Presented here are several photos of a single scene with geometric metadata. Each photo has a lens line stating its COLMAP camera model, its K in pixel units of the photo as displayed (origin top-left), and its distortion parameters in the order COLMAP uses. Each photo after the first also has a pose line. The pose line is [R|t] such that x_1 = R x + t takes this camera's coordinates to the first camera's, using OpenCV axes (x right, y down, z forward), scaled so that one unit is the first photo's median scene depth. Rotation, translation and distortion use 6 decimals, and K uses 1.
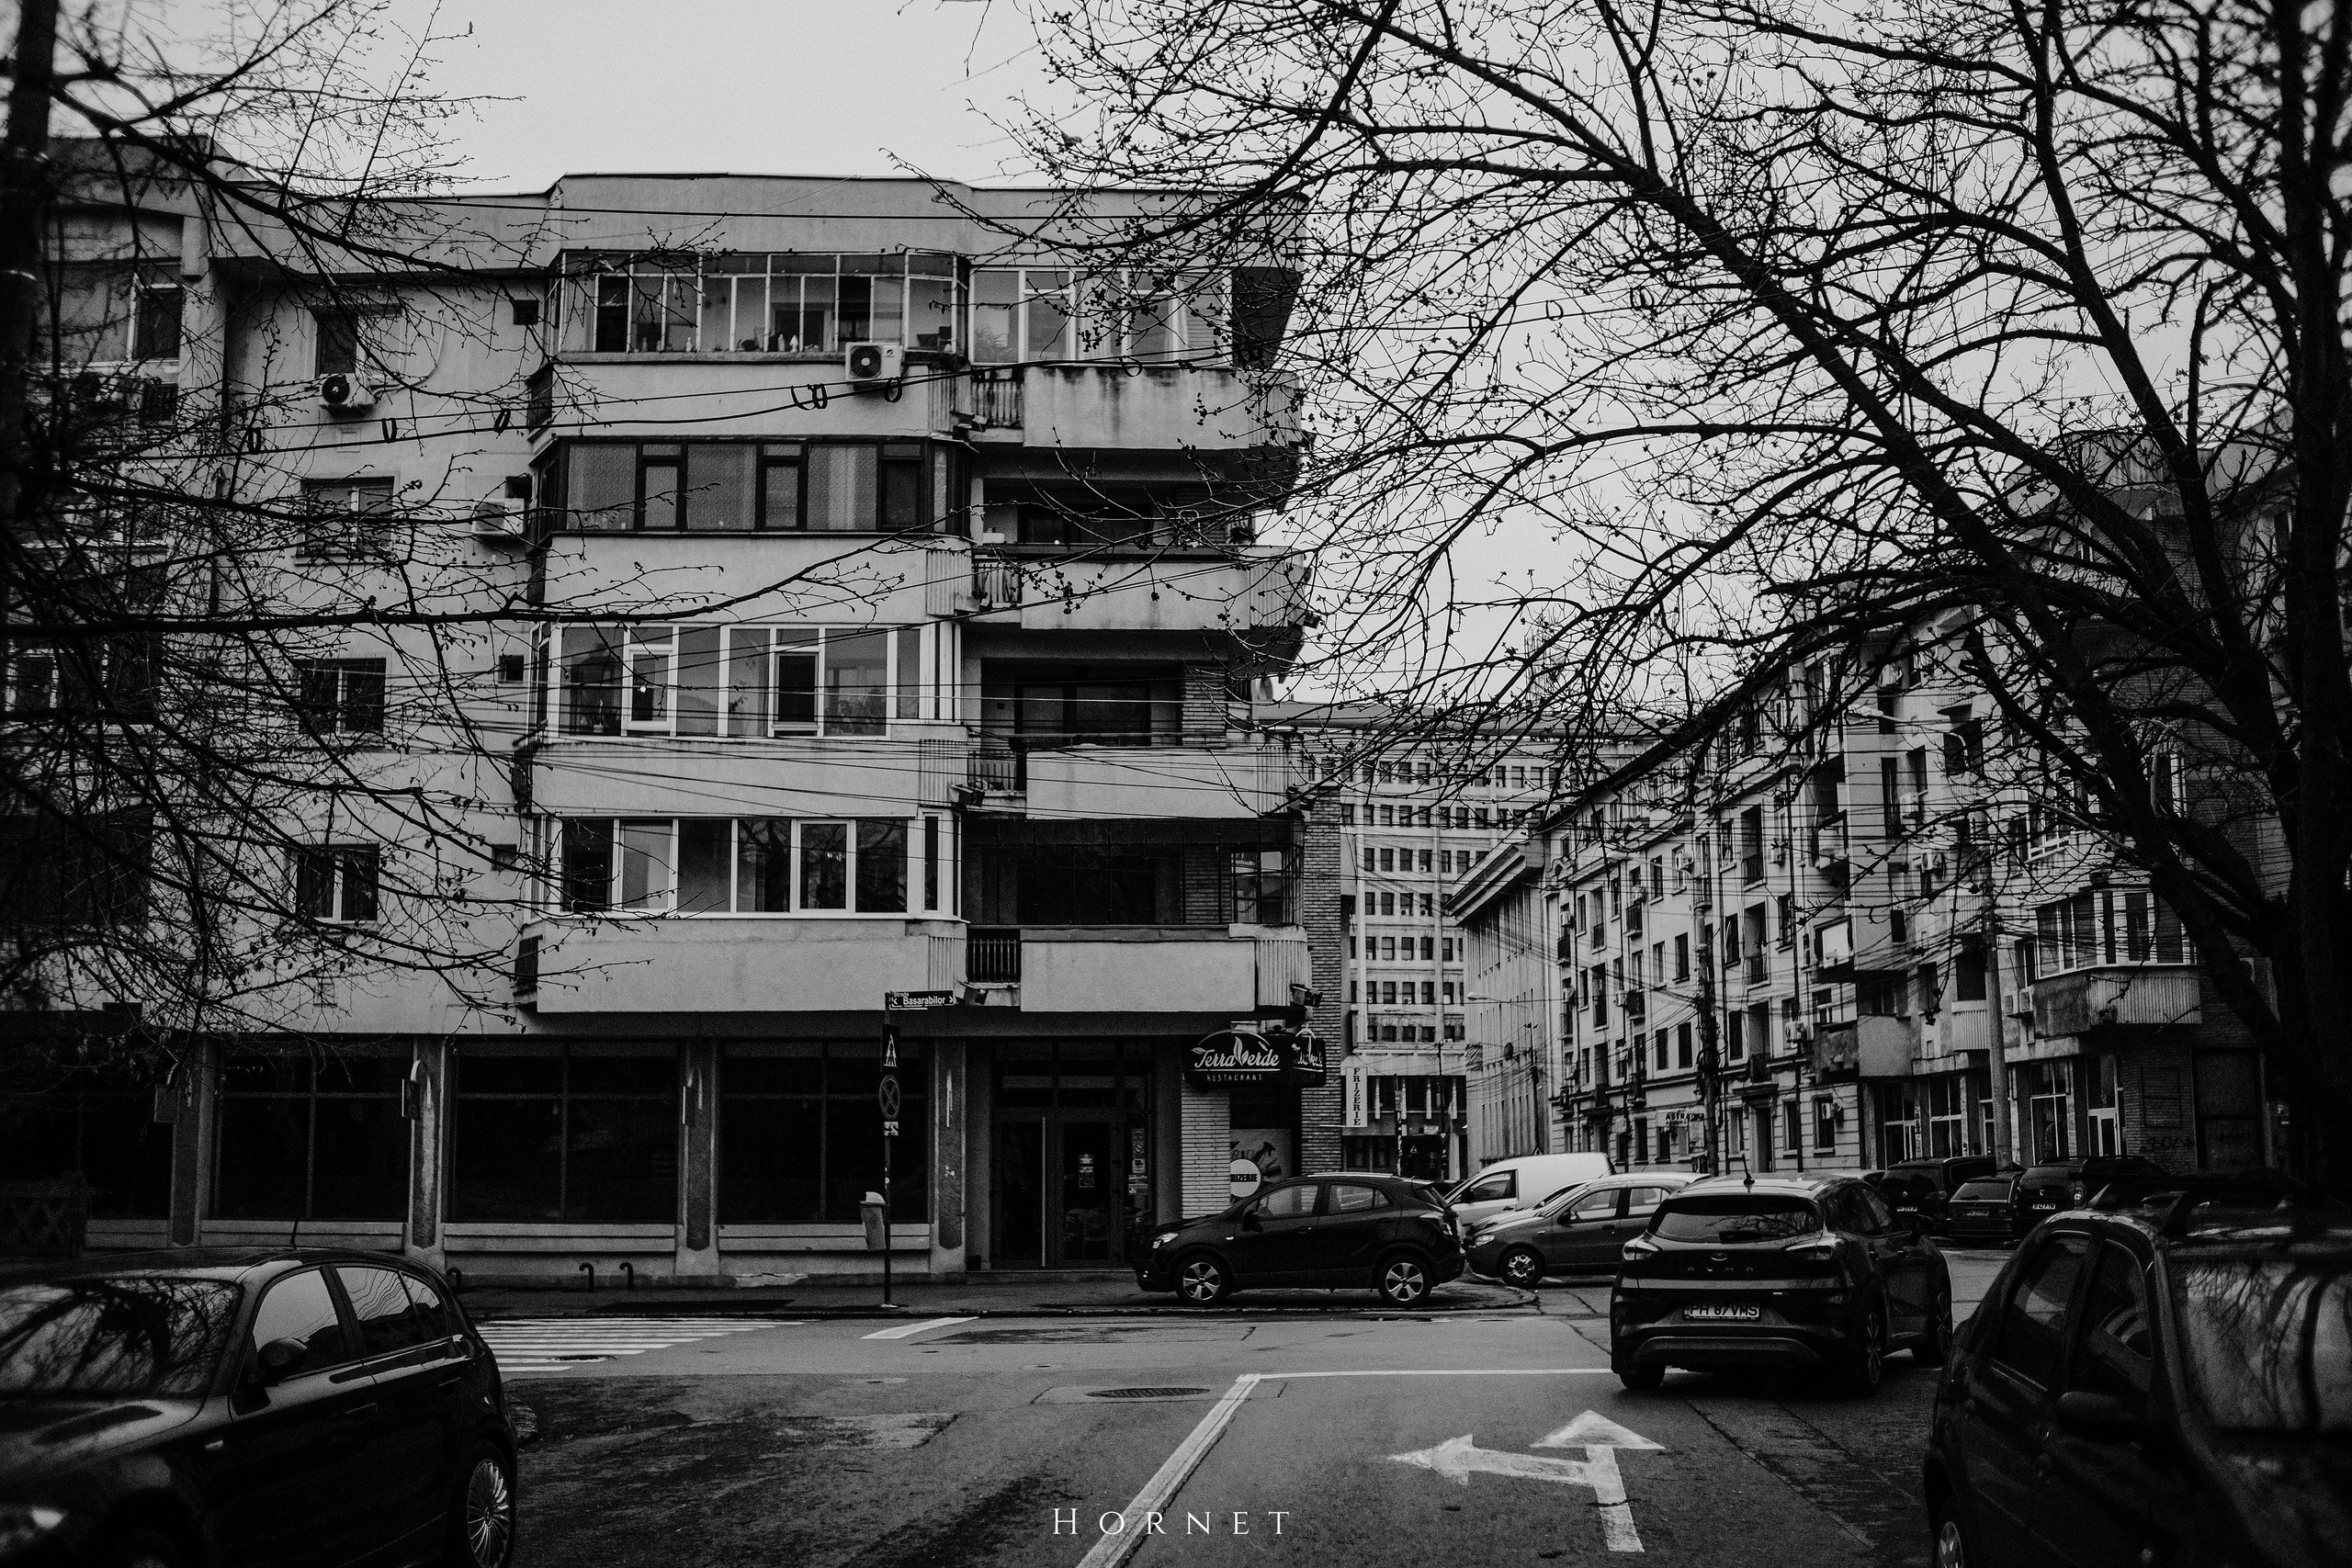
lens RADIAL K [[2687.6, 0, 1185.6], [0, 2687.6, 756.0], [0, 0, 1]] dist [-0.134101, 0.154821]
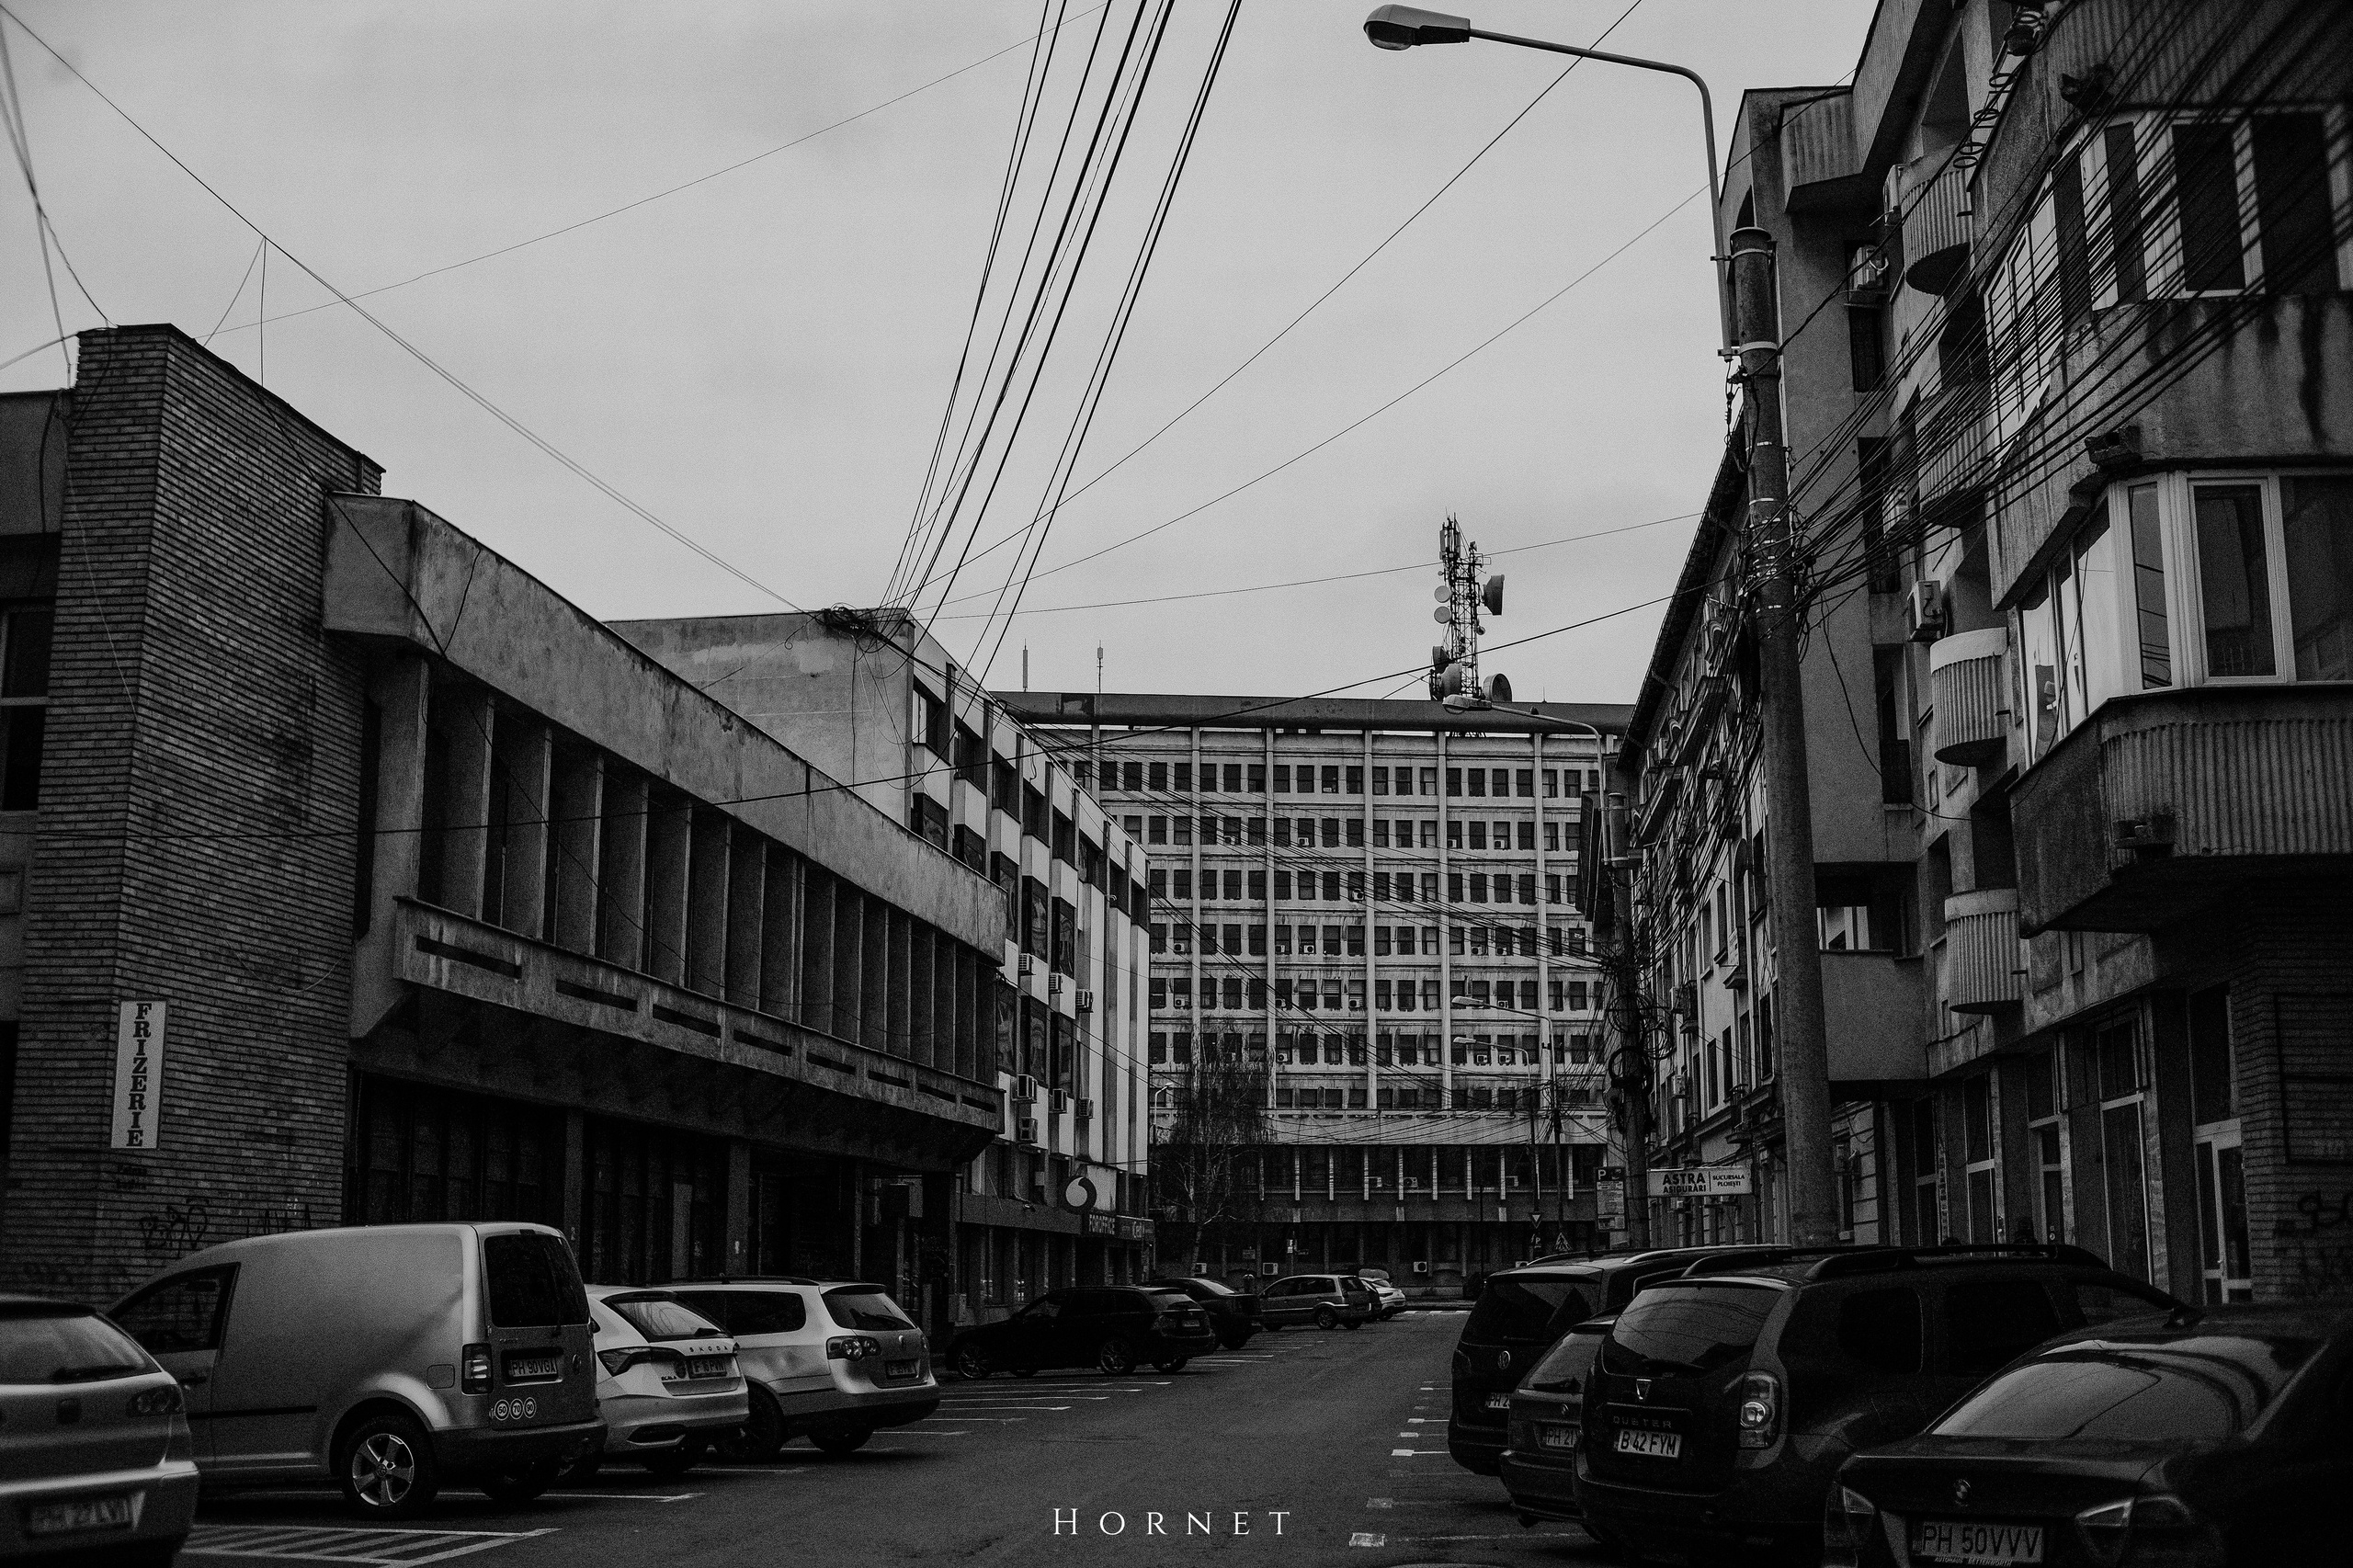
lens RADIAL K [[2689.0, 0, 1186.1], [0, 2689.0, 756.0], [0, 0, 1]] dist [-0.134101, 0.154821]
pose [[0.986690, -0.026979, -0.160359, 0.287410], [0.021526, 0.999133, -0.035640, 0.099604], [0.161181, 0.031713, 0.986415, 0.656029]]
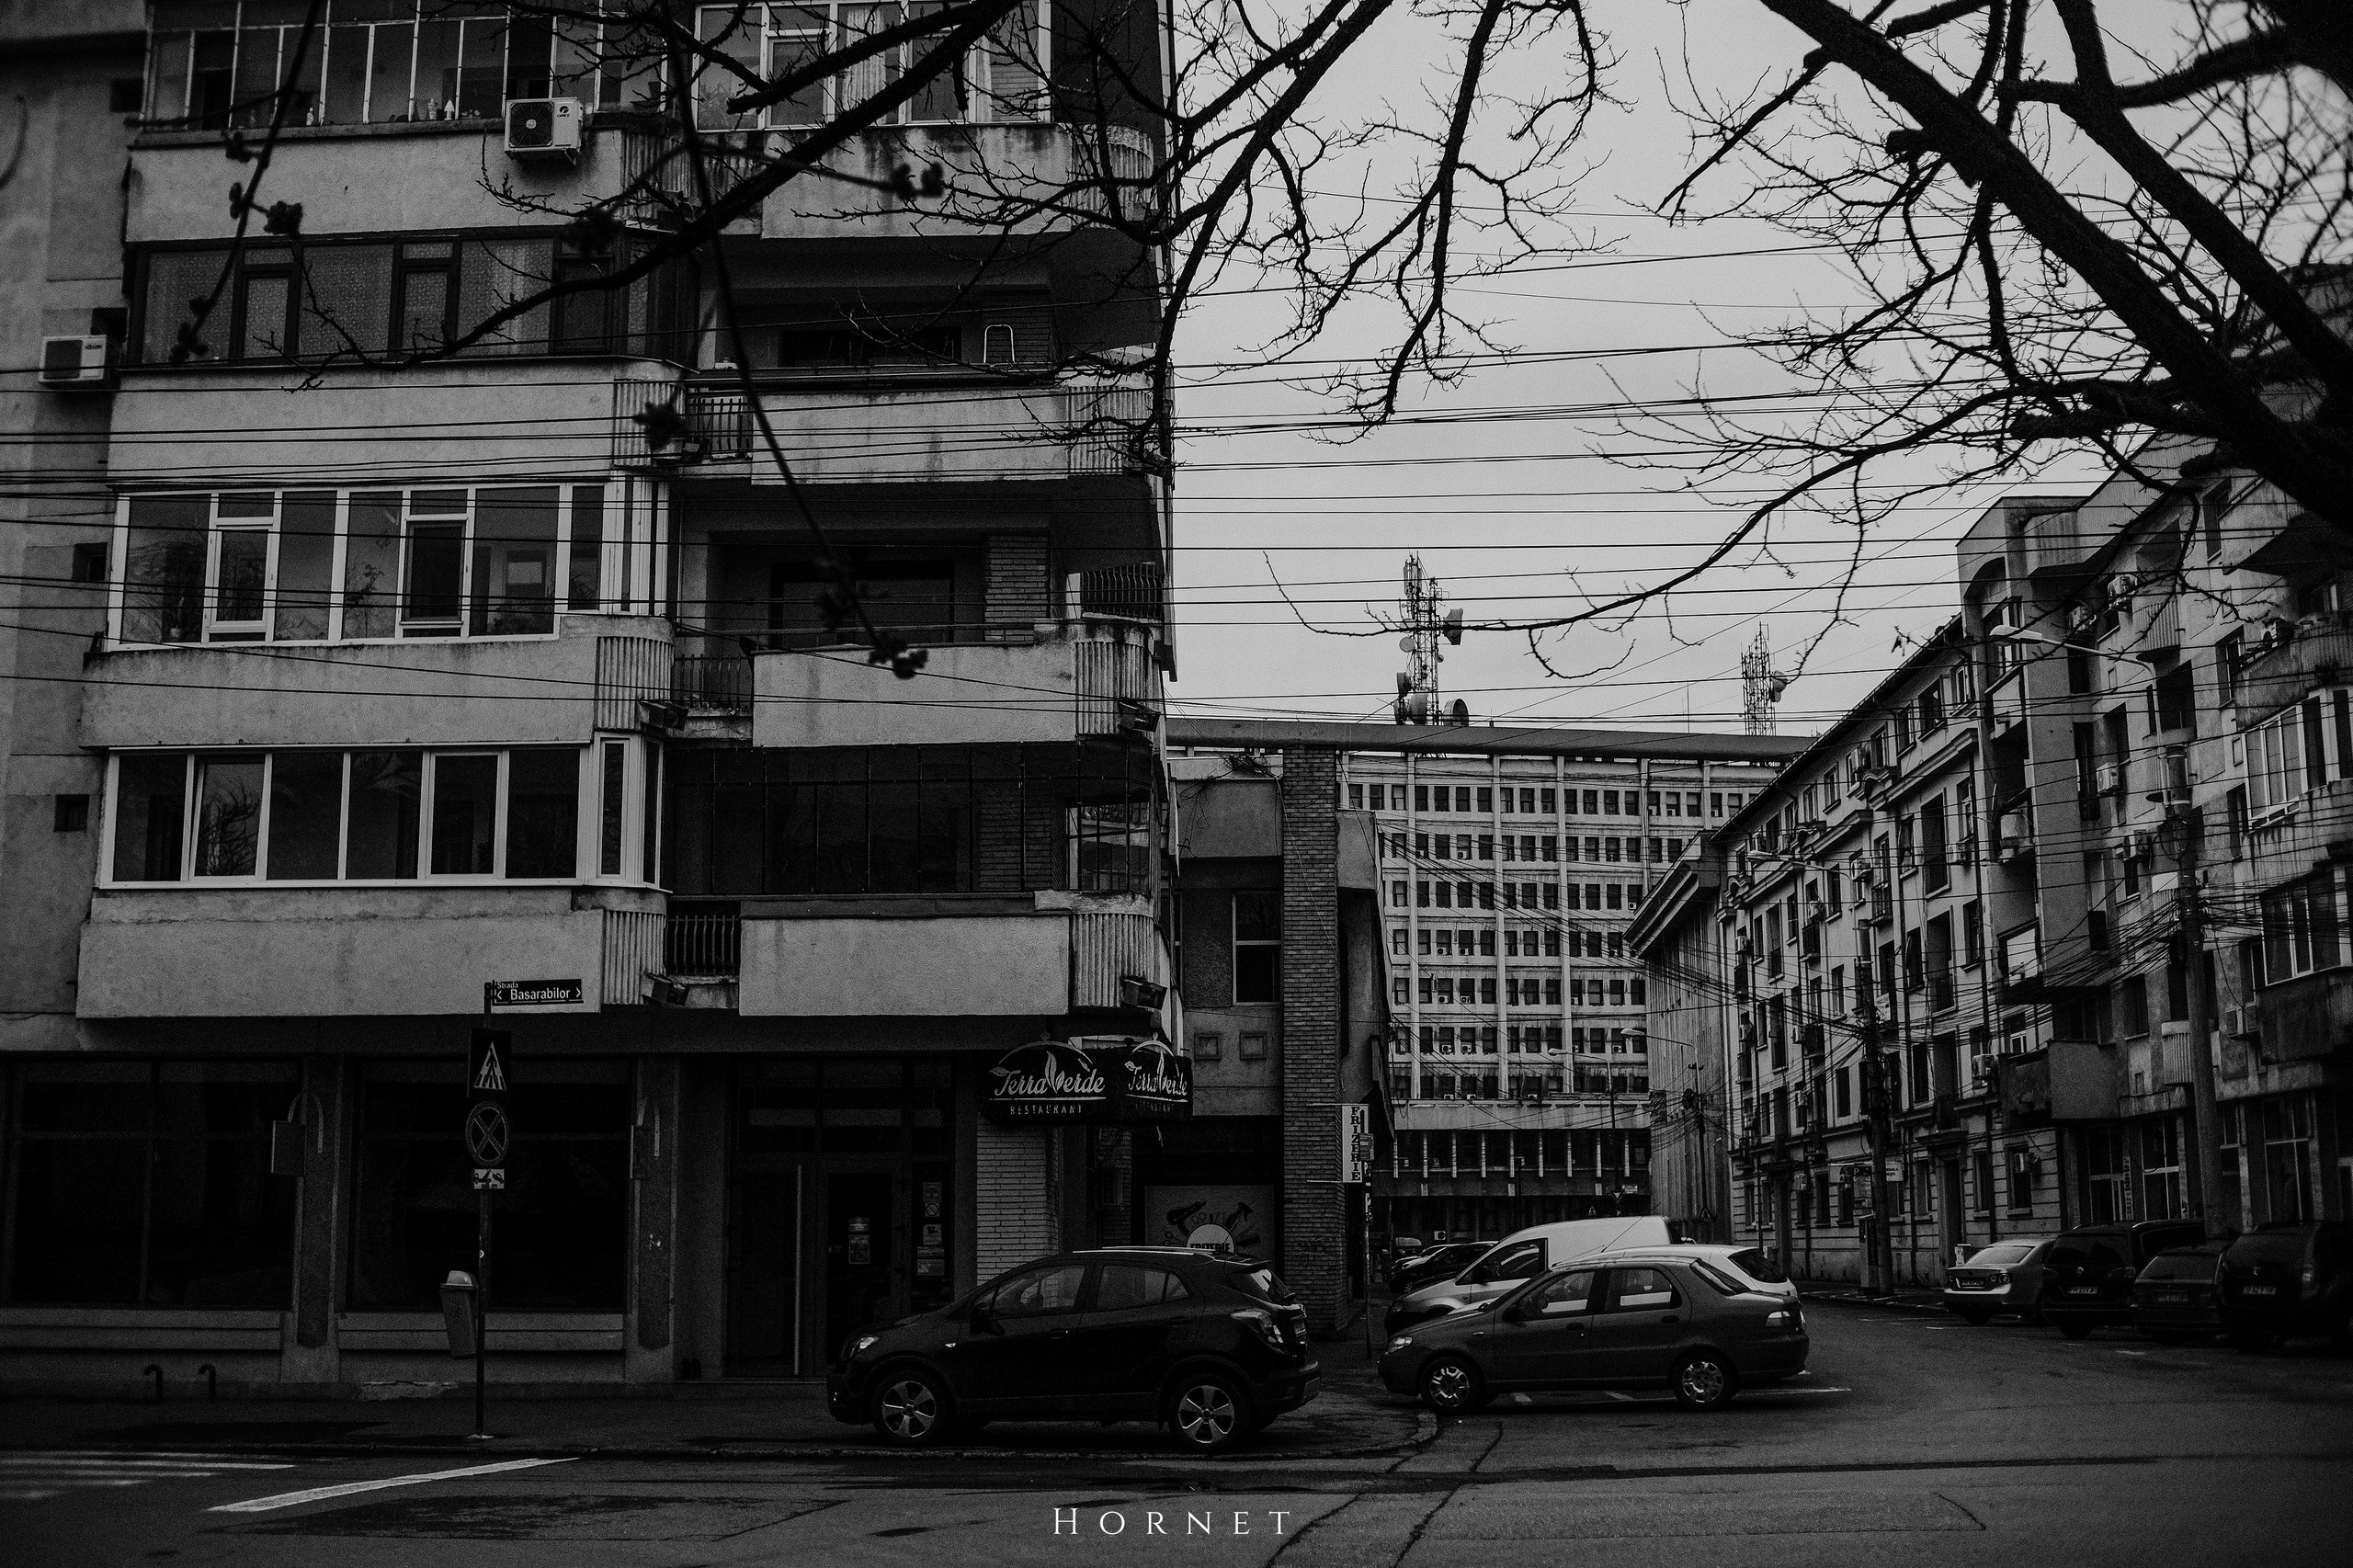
lens RADIAL K [[2689.0, 0, 1186.1], [0, 2689.0, 756.0], [0, 0, 1]] dist [-0.134101, 0.154821]
pose [[0.994905, -0.016727, -0.099416, 0.098650], [0.014466, 0.999621, -0.023418, 0.034340], [0.099770, 0.021861, 0.994770, 0.234330]]
